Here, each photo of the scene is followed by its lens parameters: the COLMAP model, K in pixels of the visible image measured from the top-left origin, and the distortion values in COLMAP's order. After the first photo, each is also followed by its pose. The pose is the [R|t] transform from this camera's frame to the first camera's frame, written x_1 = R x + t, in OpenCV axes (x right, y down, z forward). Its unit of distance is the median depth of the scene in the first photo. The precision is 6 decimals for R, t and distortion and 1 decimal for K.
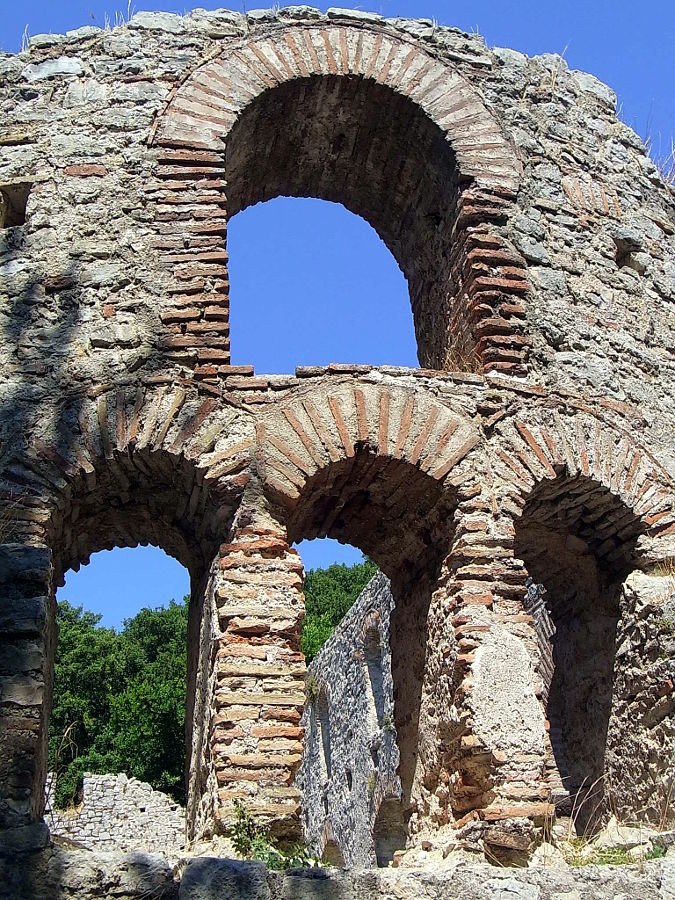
lens RADIAL K [[1191.2, 0, 335.7], [0, 1191.2, 450.1], [0, 0, 1]] dist [0.008687, 0.000000]
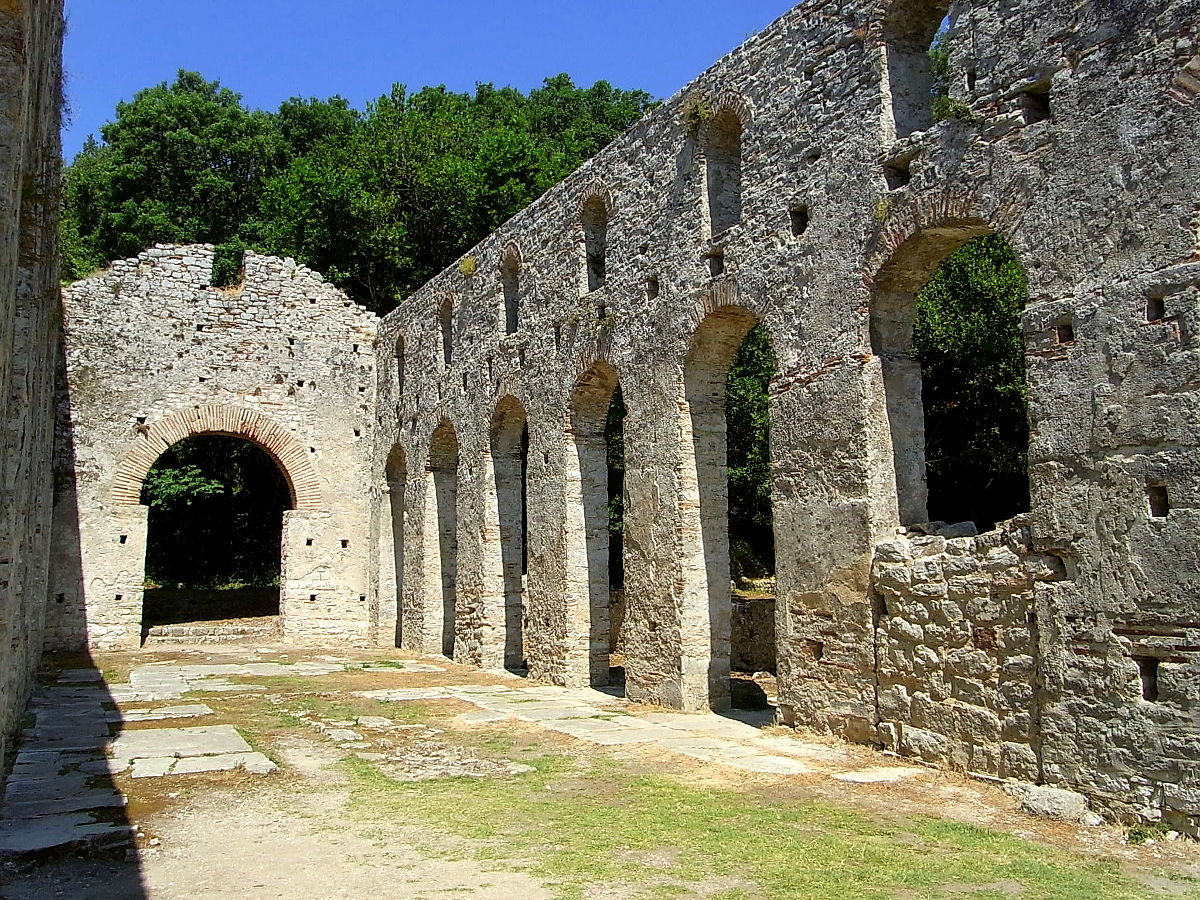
lens RADIAL K [[953.1, 0, 604.7], [0, 953.1, 456.0], [0, 0, 1]] dist [-0.093933, 0.029738]
pose [[0.953774, 0.078395, 0.290118, -0.934404], [-0.174195, 0.930876, 0.321133, 0.932343], [-0.244889, -0.356826, 0.901501, 1.792618]]
